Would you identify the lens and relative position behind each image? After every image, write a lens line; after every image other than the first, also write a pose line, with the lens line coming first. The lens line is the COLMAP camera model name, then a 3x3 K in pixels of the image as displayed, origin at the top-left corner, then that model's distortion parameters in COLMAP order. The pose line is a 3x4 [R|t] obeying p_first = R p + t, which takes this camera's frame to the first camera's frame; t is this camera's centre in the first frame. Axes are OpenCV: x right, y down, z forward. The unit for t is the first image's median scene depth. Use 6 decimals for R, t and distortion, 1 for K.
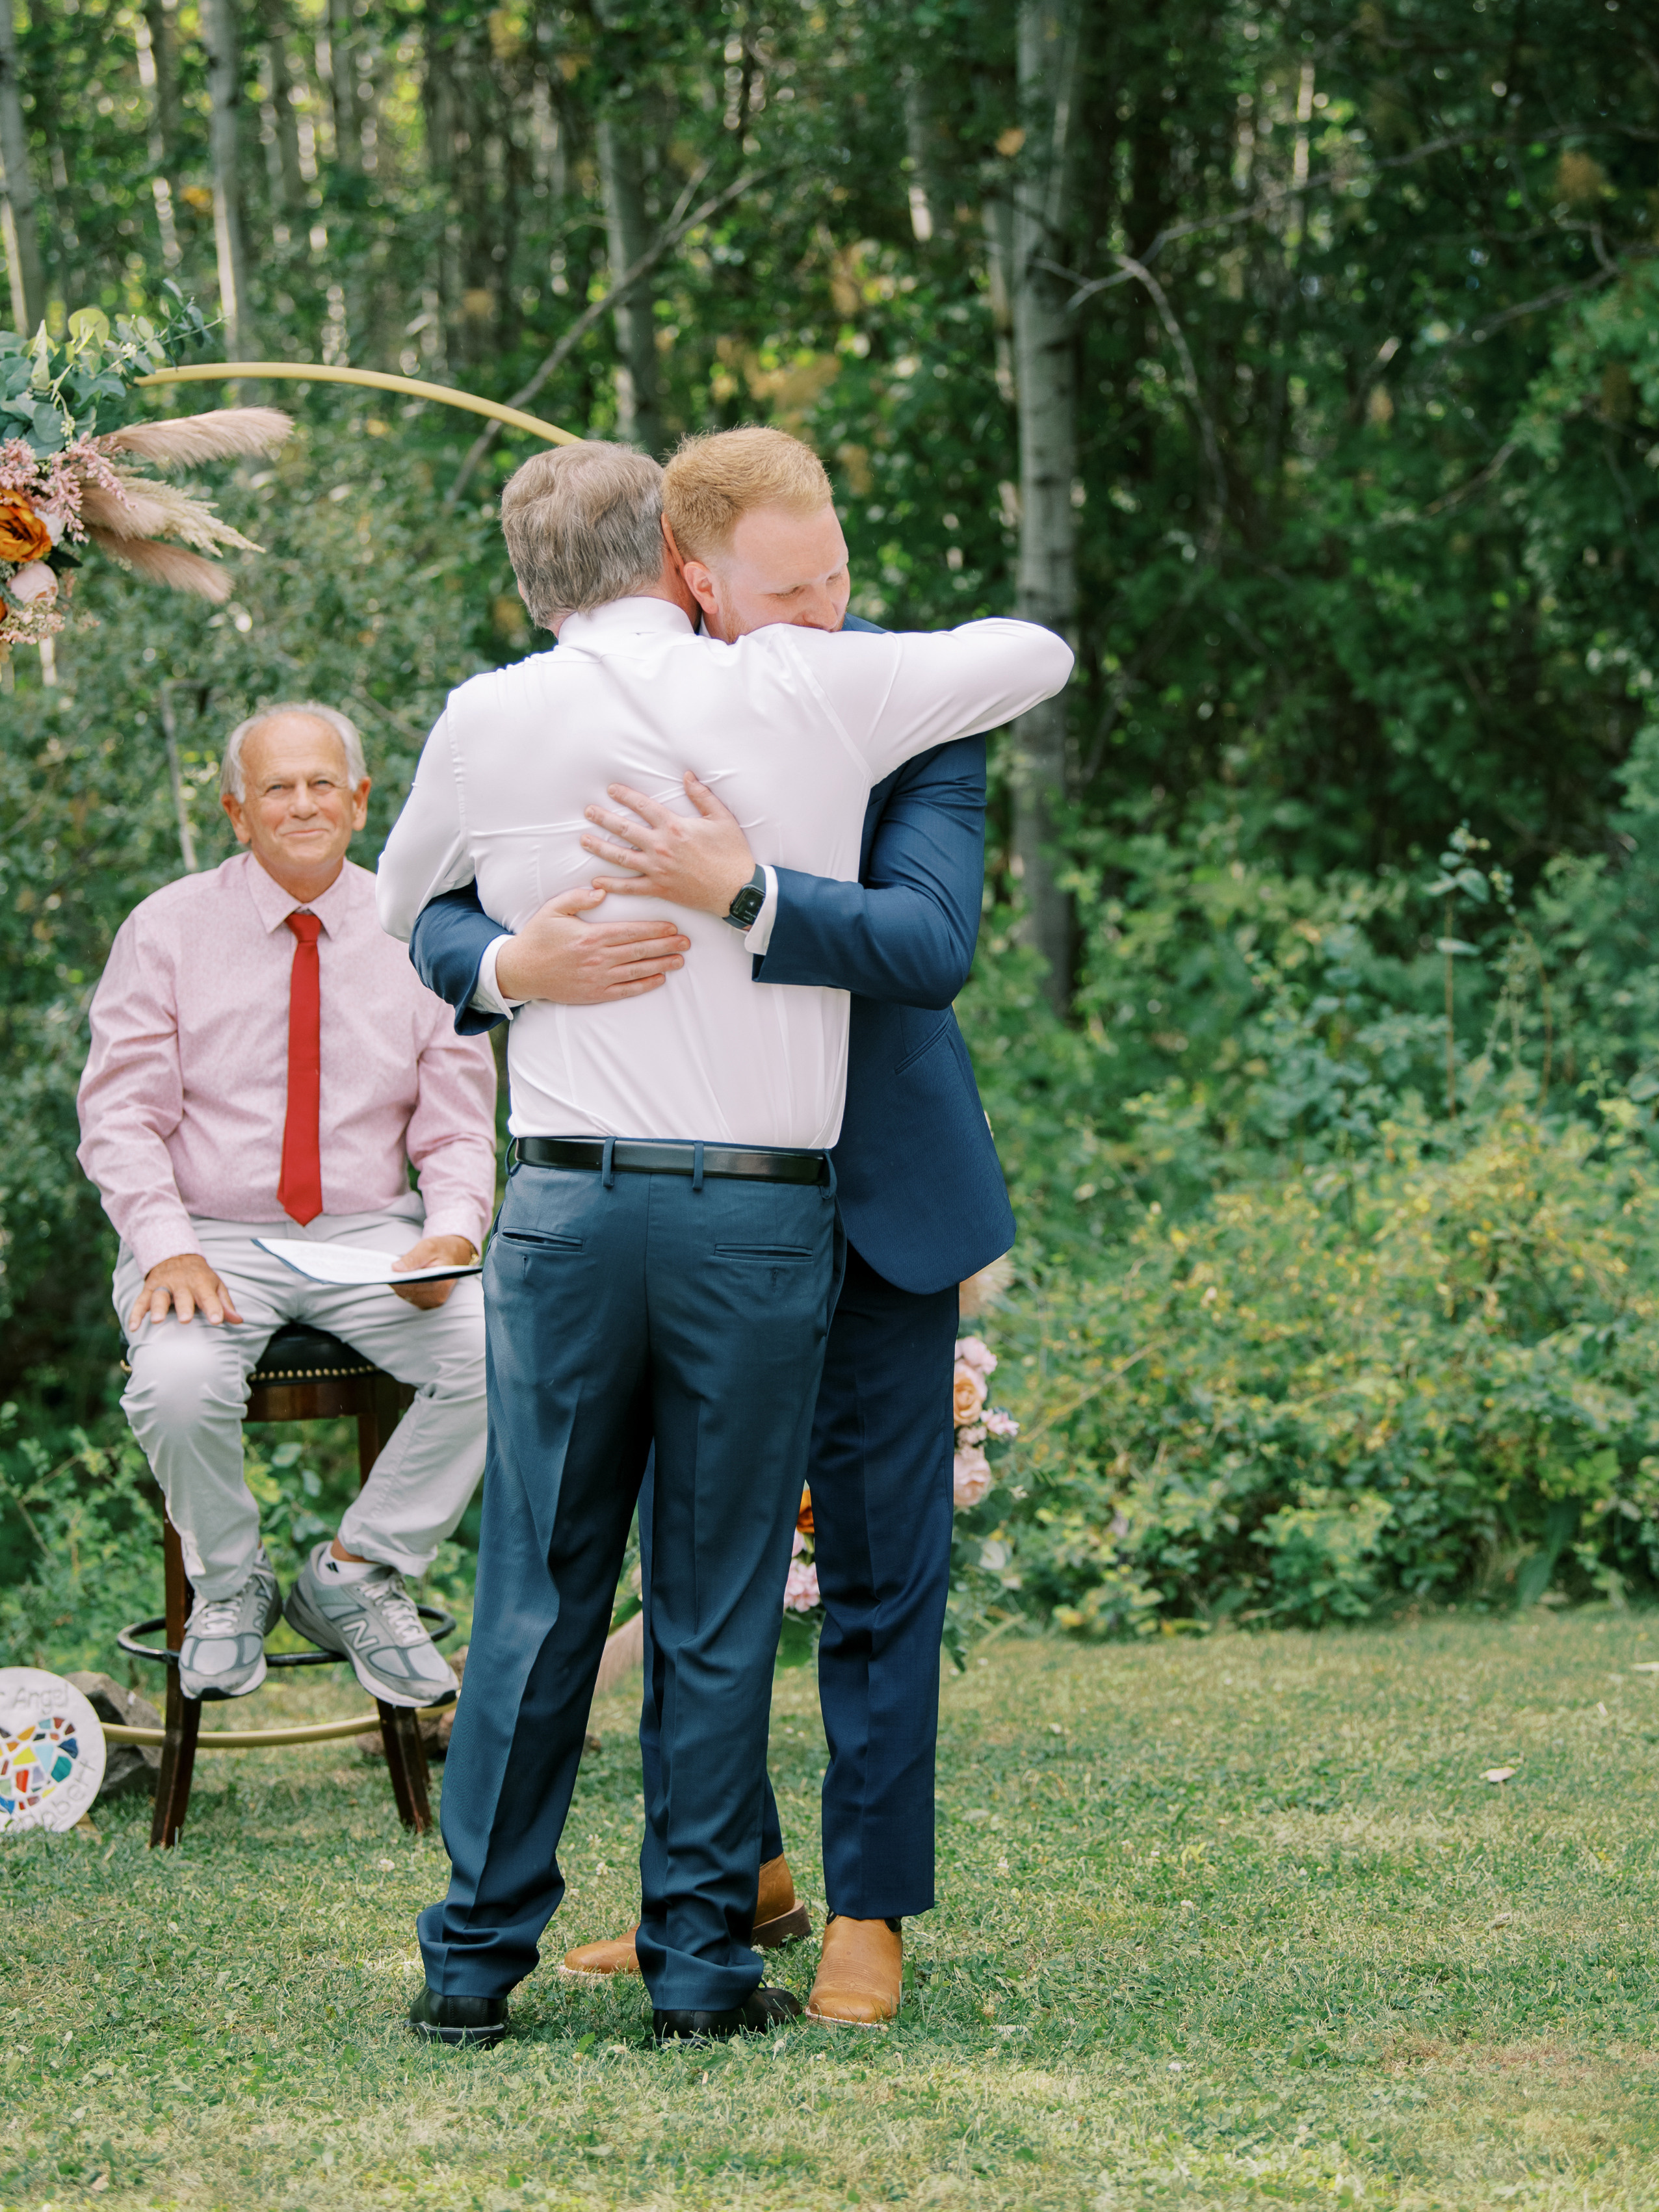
lens RADIAL K [[5667.6, 0, 826.0], [0, 5667.6, 987.9], [0, 0, 1]] dist [0.126165, -0.086573]
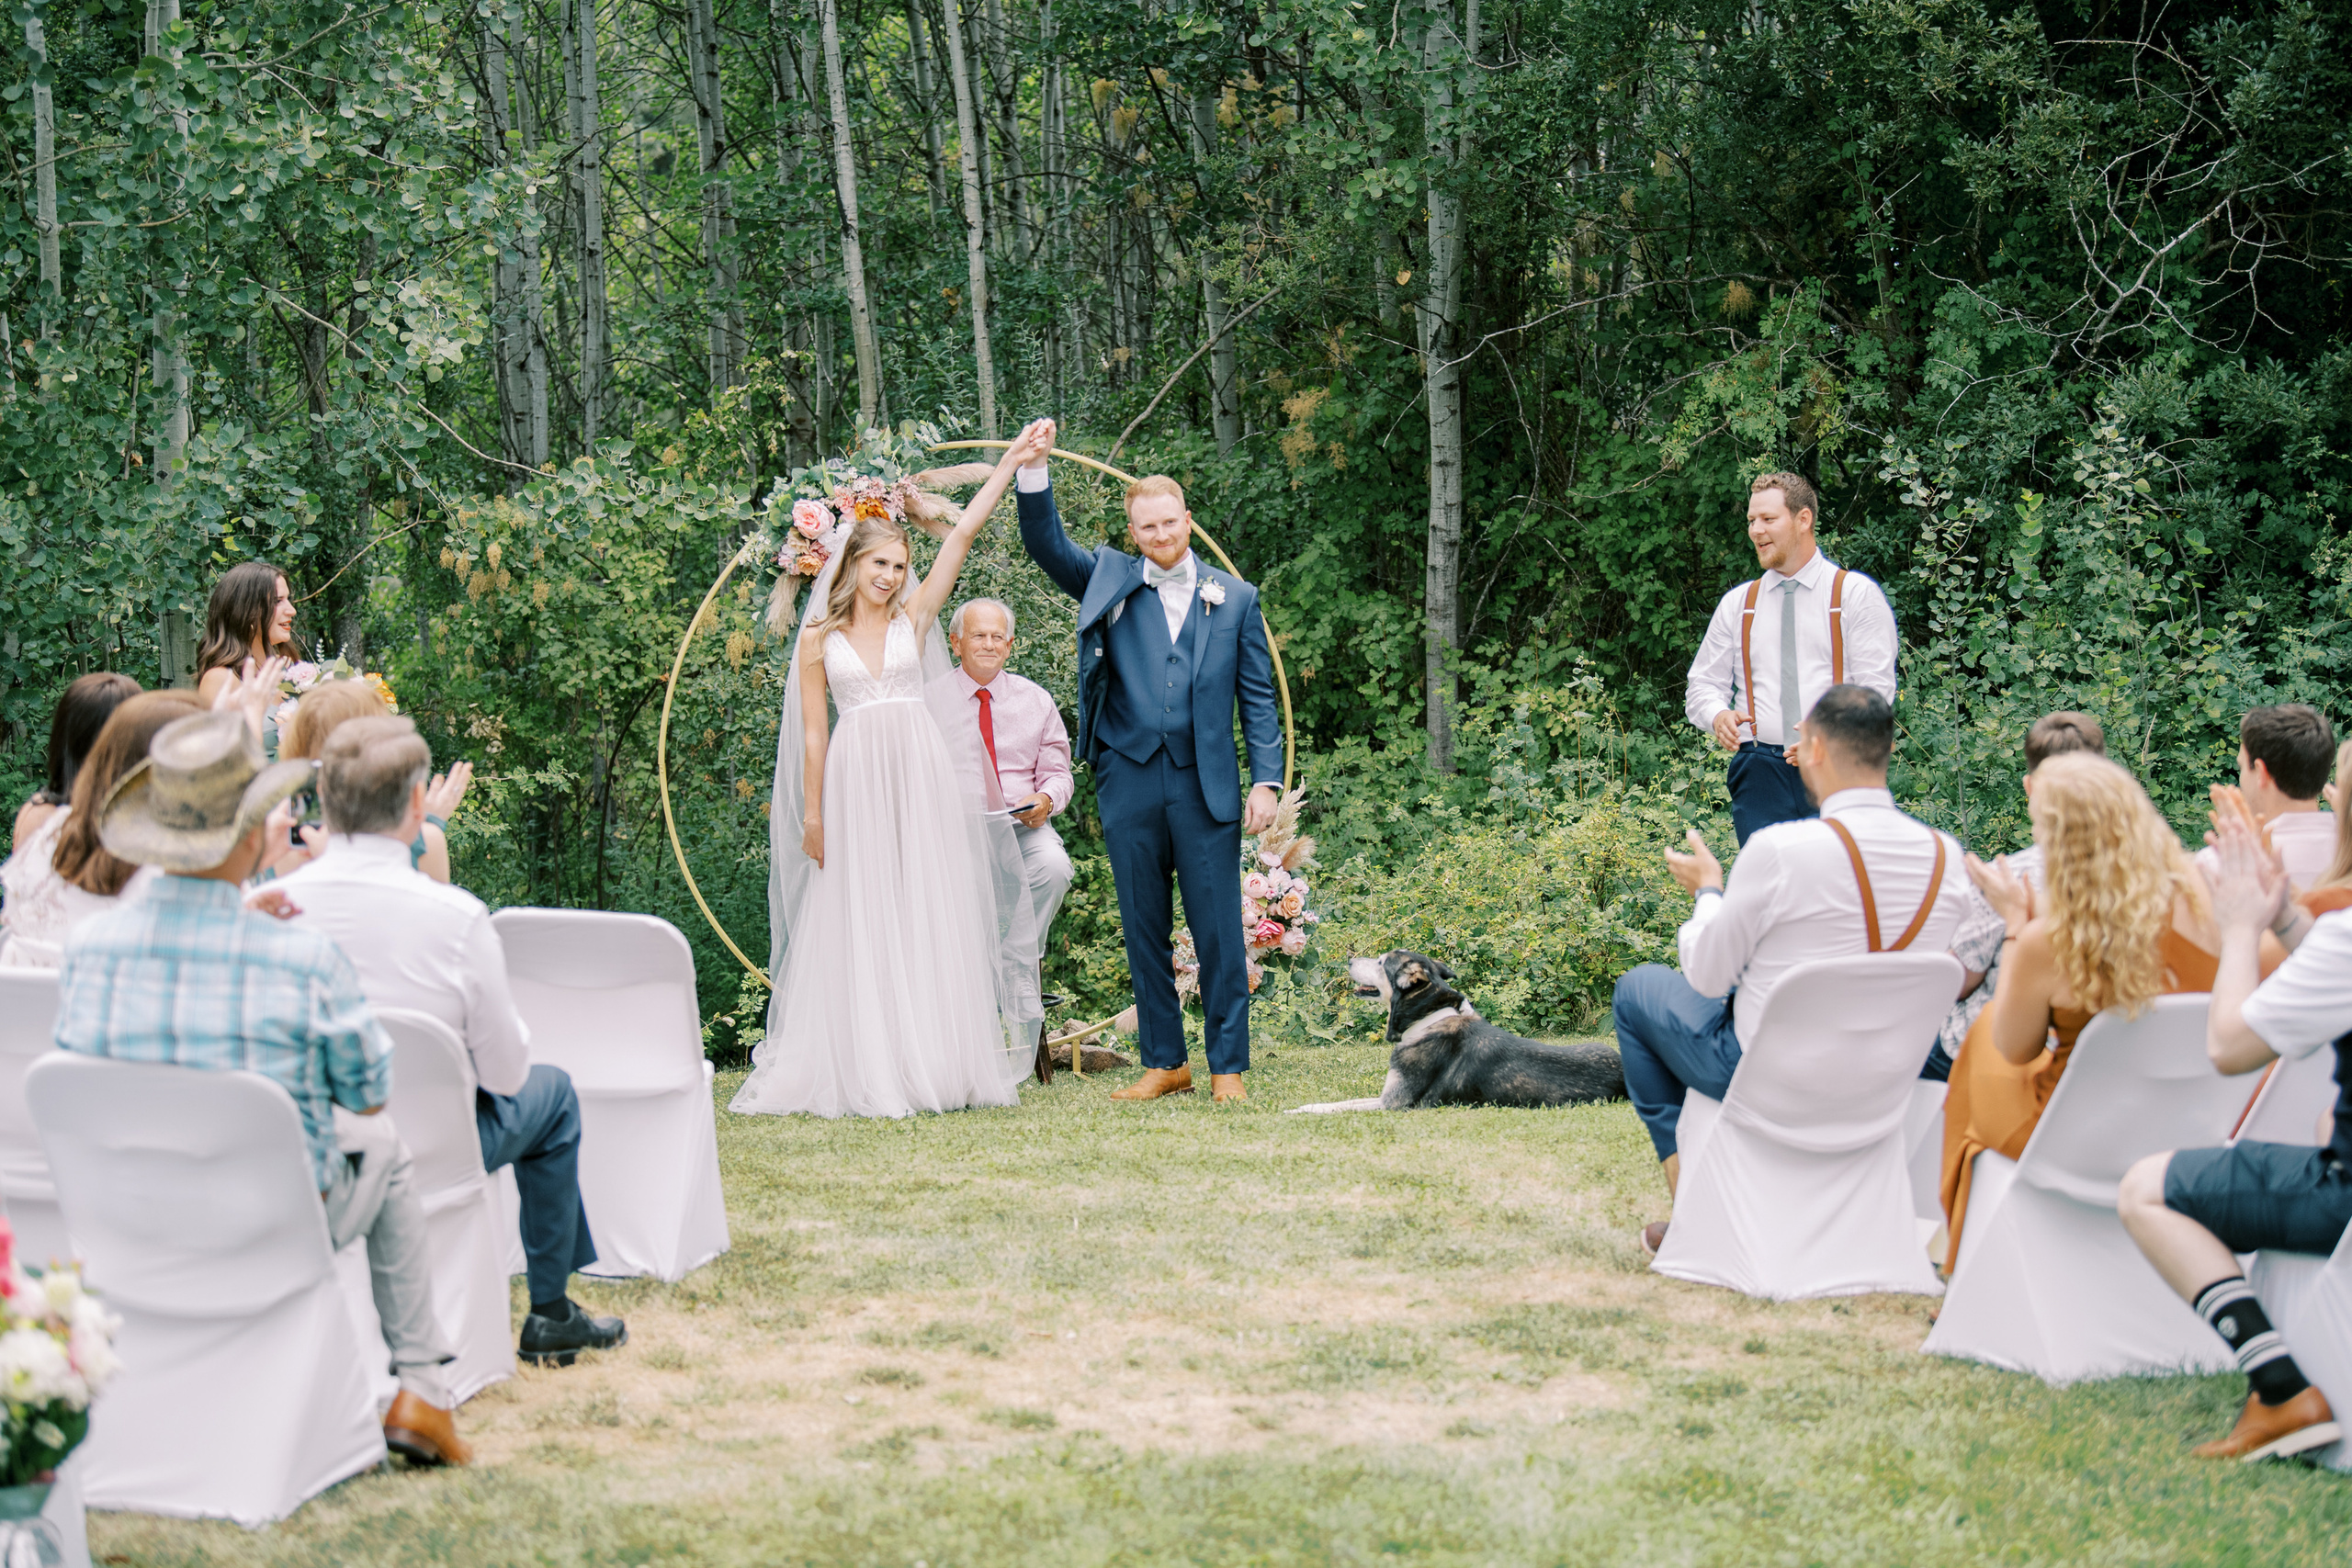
lens RADIAL K [[4691.4, 0, 1176.0], [0, 4691.4, 784.0], [0, 0, 1]] dist [-0.326524, -0.019087]
pose [[0.997823, 0.006900, -0.065586, 0.081328], [-0.007402, 0.999945, -0.007415, 0.032205], [0.065531, 0.007885, 0.997819, -0.690439]]
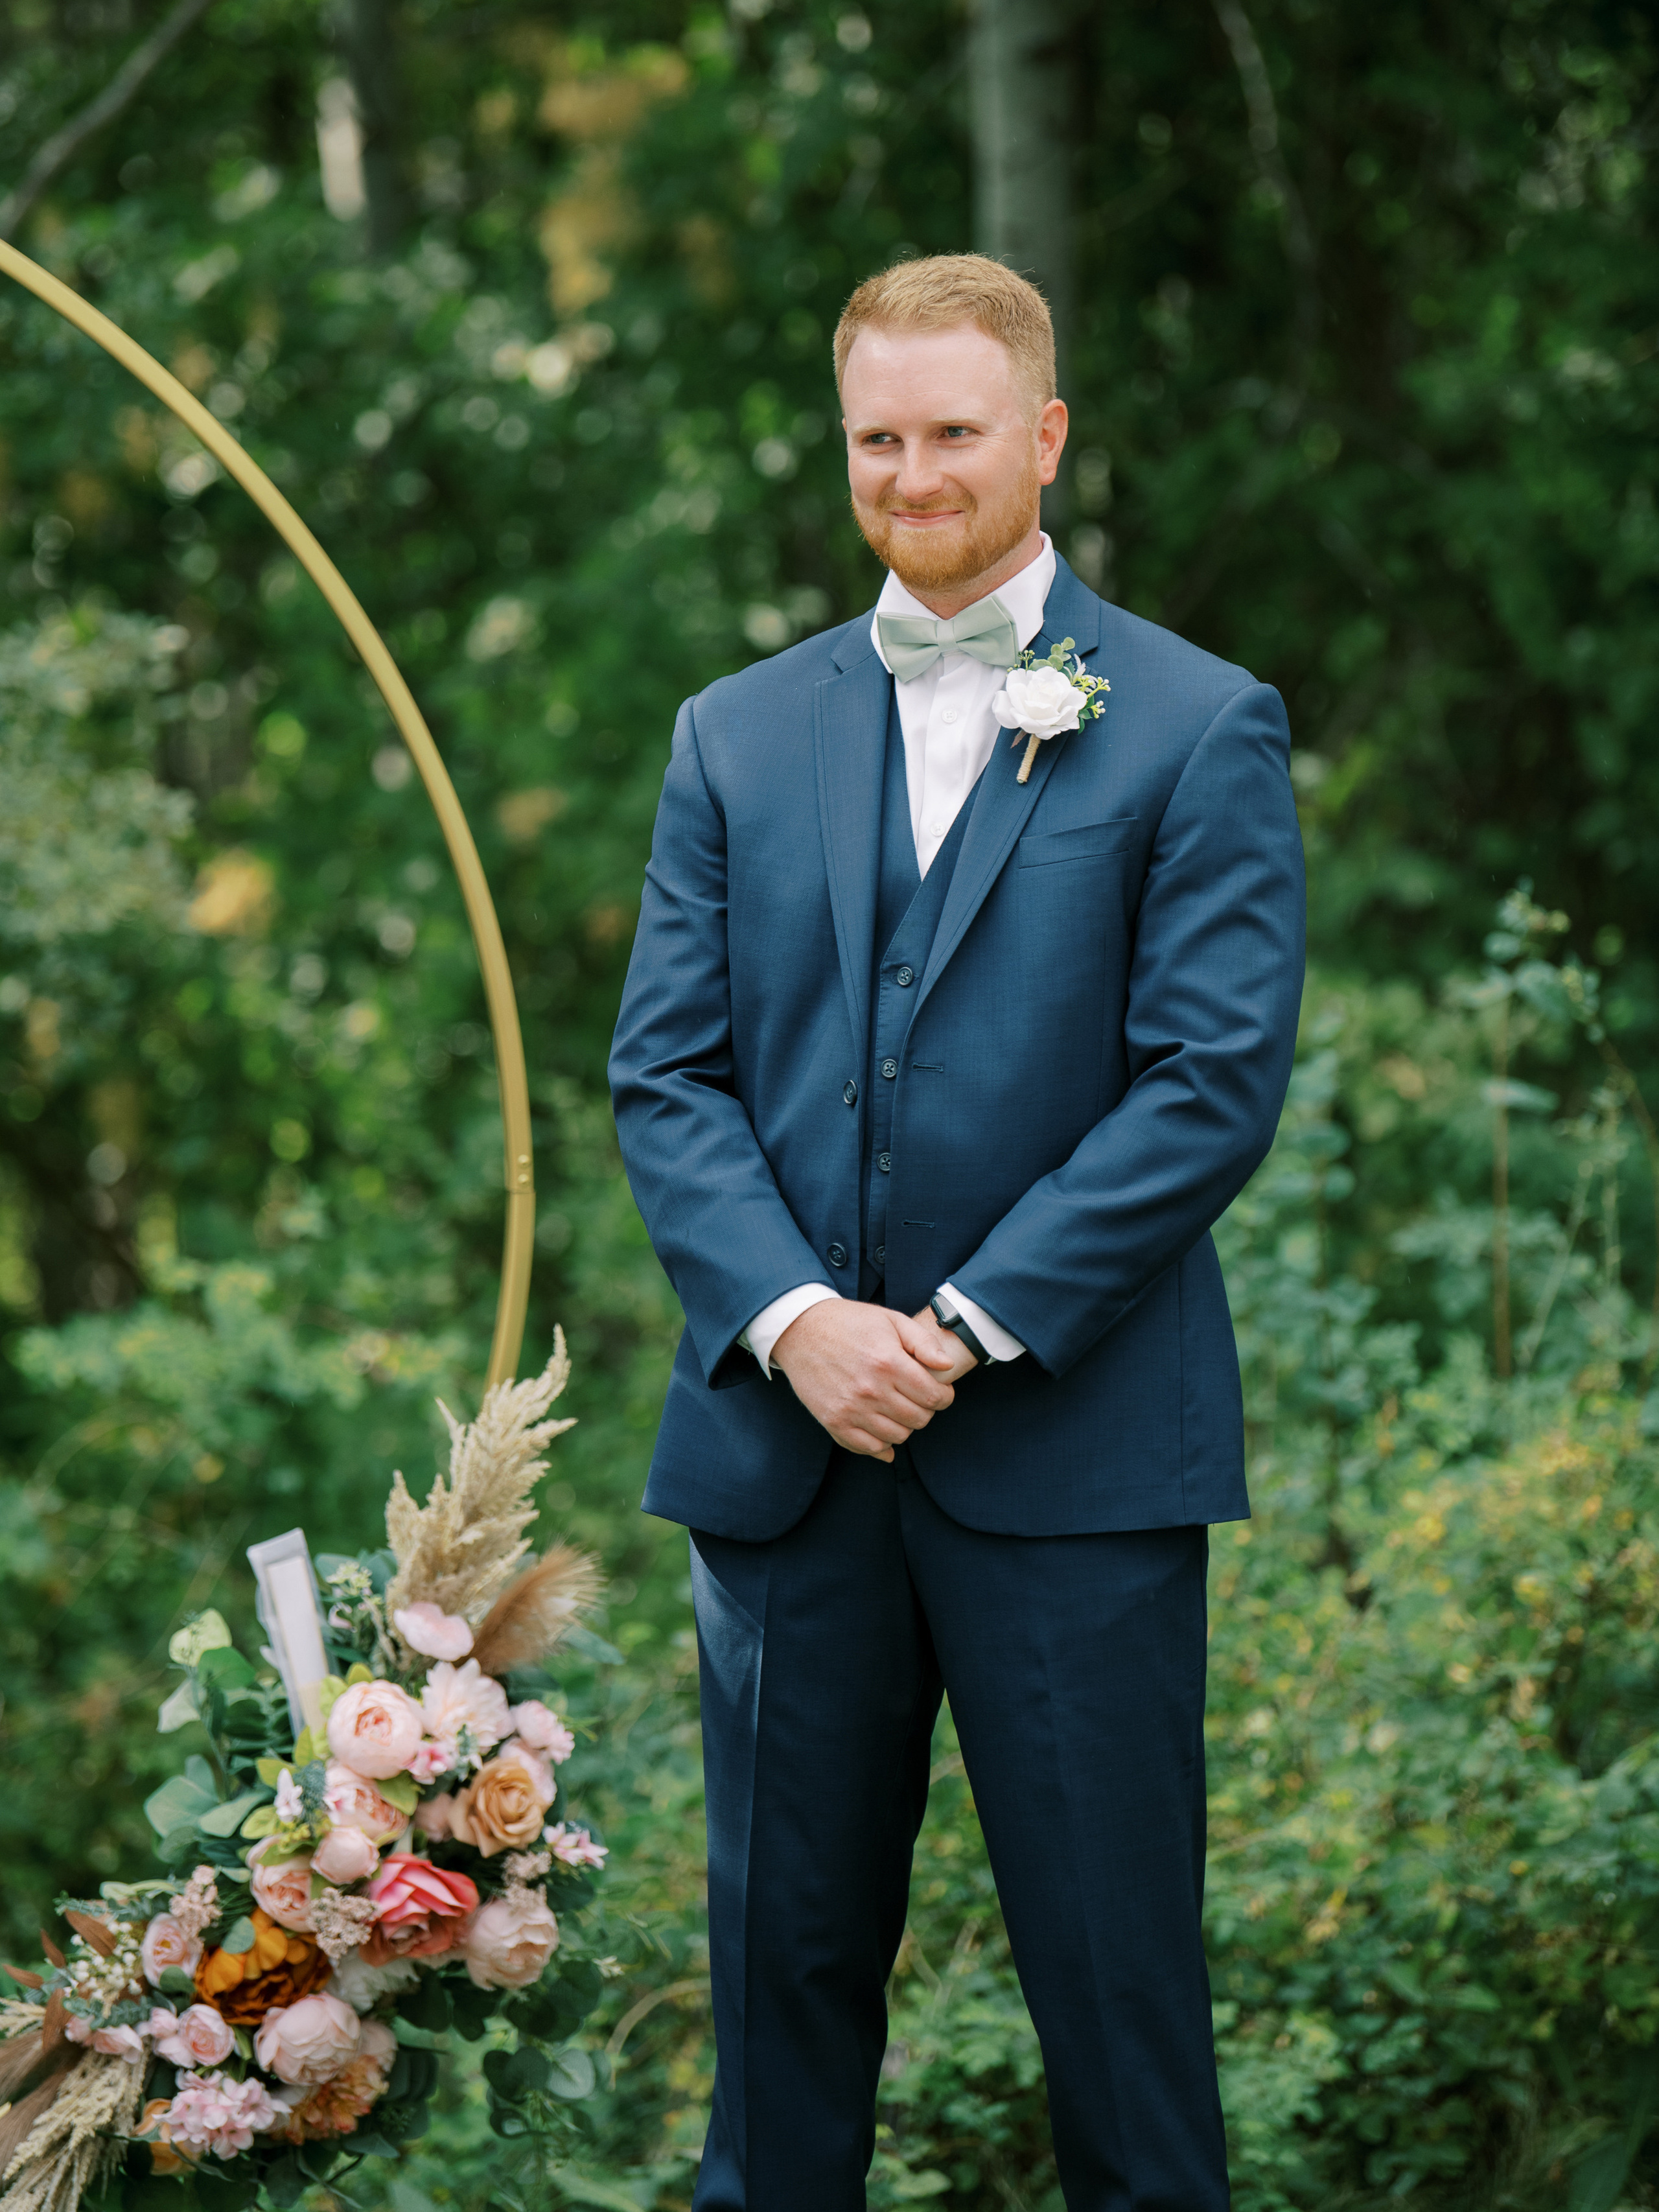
lens RADIAL K [[10420.9, 0, 830.0], [0, 10420.9, 878.2], [0, 0, 1]] dist [0.847618, 1.012341]
pose [[0.999483, 0.027750, -0.016216, 0.060470], [-0.028247, 0.999112, -0.031266, 0.006707], [0.015334, 0.031708, 0.999380, -0.096671]]
